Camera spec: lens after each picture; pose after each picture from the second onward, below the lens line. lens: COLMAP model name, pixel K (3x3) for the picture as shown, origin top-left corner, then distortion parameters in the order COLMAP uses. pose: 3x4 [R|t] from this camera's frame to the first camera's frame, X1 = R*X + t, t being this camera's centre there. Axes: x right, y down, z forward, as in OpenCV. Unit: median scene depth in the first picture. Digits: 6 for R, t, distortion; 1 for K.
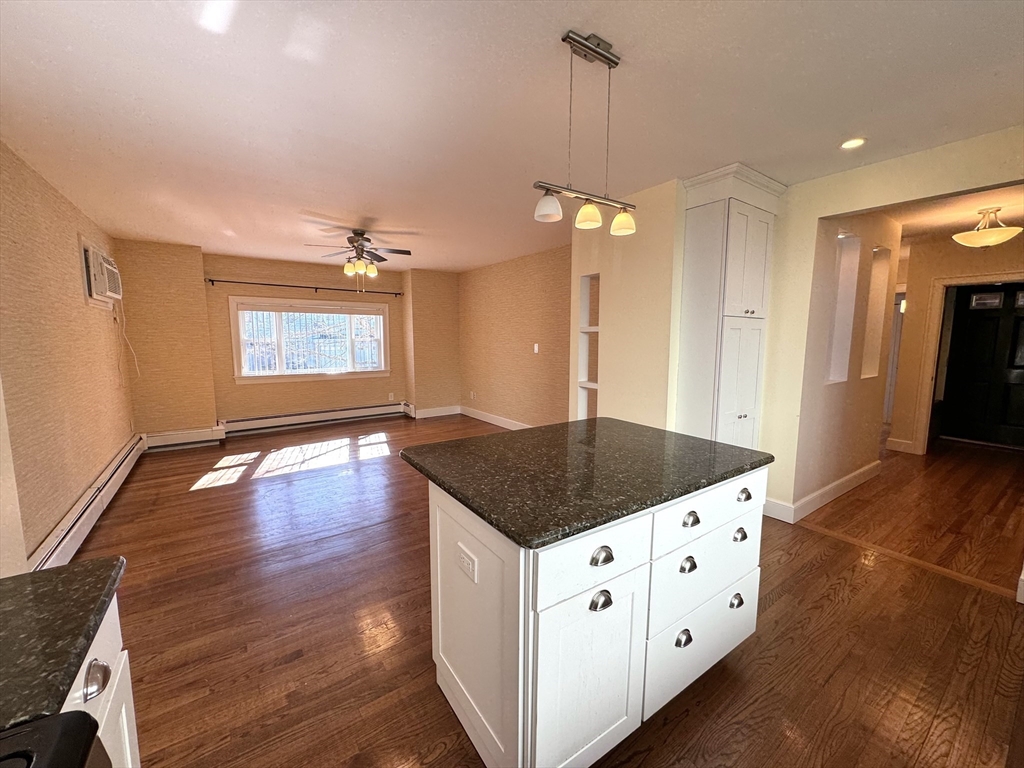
lens RADIAL K [[405.7, 0, 512.6], [0, 405.7, 380.0], [0, 0, 1]] dist [0.002017, -0.000825]
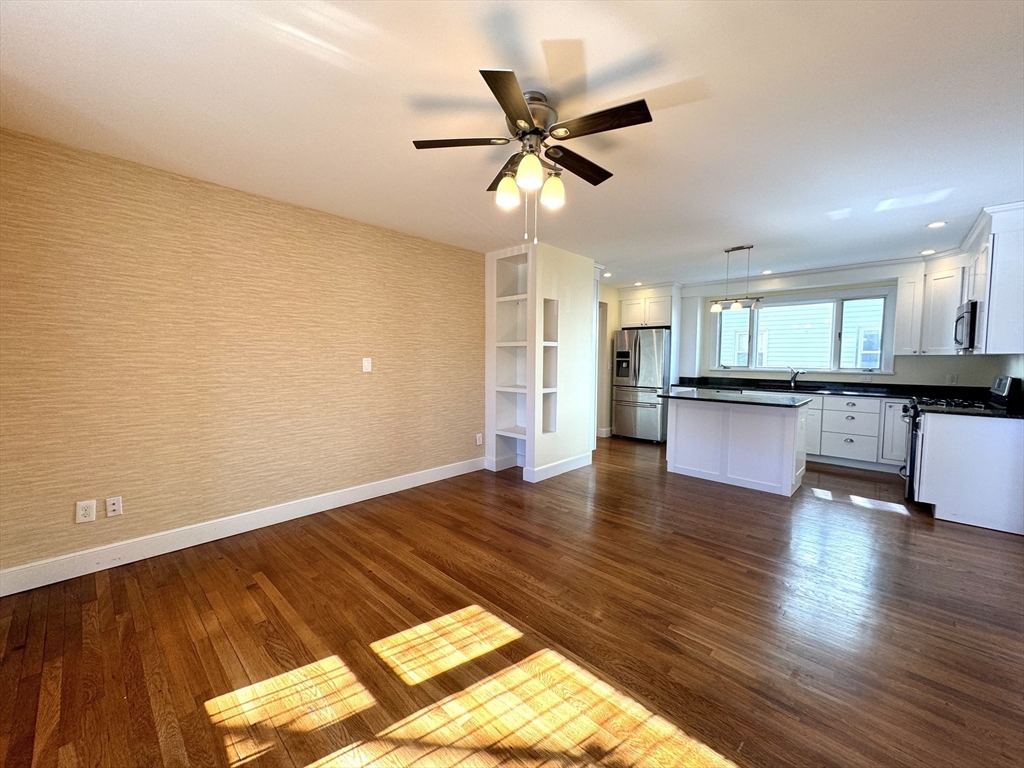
lens RADIAL K [[405.7, 0, 512.0], [0, 405.7, 382.4], [0, 0, 1]] dist [0.002017, -0.000825]
pose [[-0.206938, -0.064873, 0.976201, -0.618102], [0.096887, 0.991536, 0.086431, -0.080380], [-0.973545, 0.112467, -0.198901, 0.862737]]
